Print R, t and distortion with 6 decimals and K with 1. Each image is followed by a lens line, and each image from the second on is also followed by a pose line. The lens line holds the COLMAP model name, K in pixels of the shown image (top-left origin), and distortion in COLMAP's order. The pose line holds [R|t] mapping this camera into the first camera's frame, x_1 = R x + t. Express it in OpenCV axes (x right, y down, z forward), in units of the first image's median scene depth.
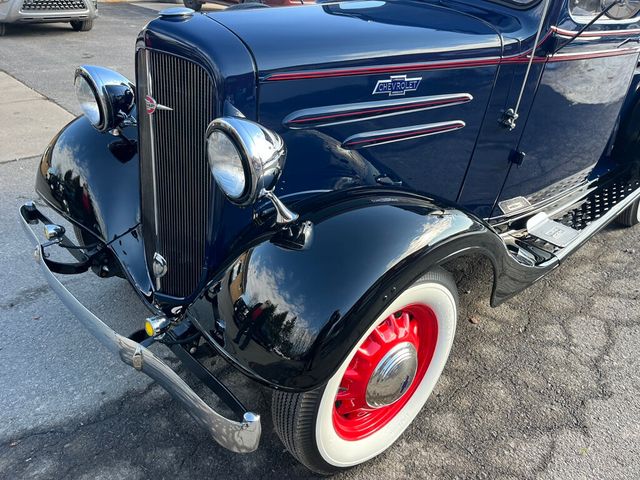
lens RADIAL K [[494.0, 0, 320.0], [0, 494.0, 240.0], [0, 0, 1]] dist [0.078414, -0.120190]
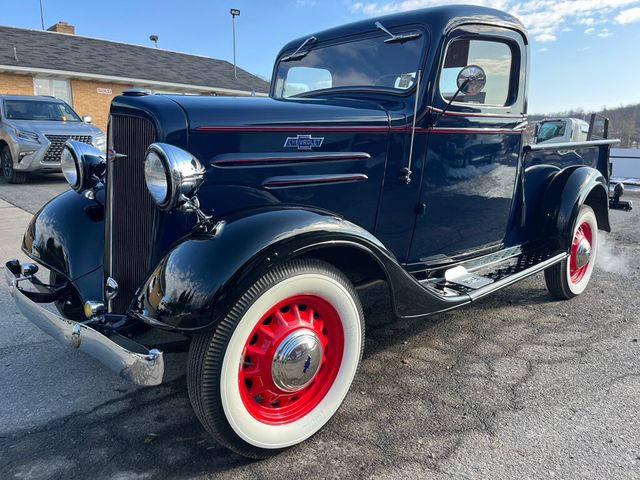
lens RADIAL K [[494.0, 0, 320.0], [0, 494.0, 240.0], [0, 0, 1]] dist [0.078414, -0.120190]
pose [[0.999501, -0.030575, -0.007880, 0.183182], [0.026922, 0.955659, -0.293241, 0.294890], [0.016496, 0.292883, 0.956006, -0.161474]]
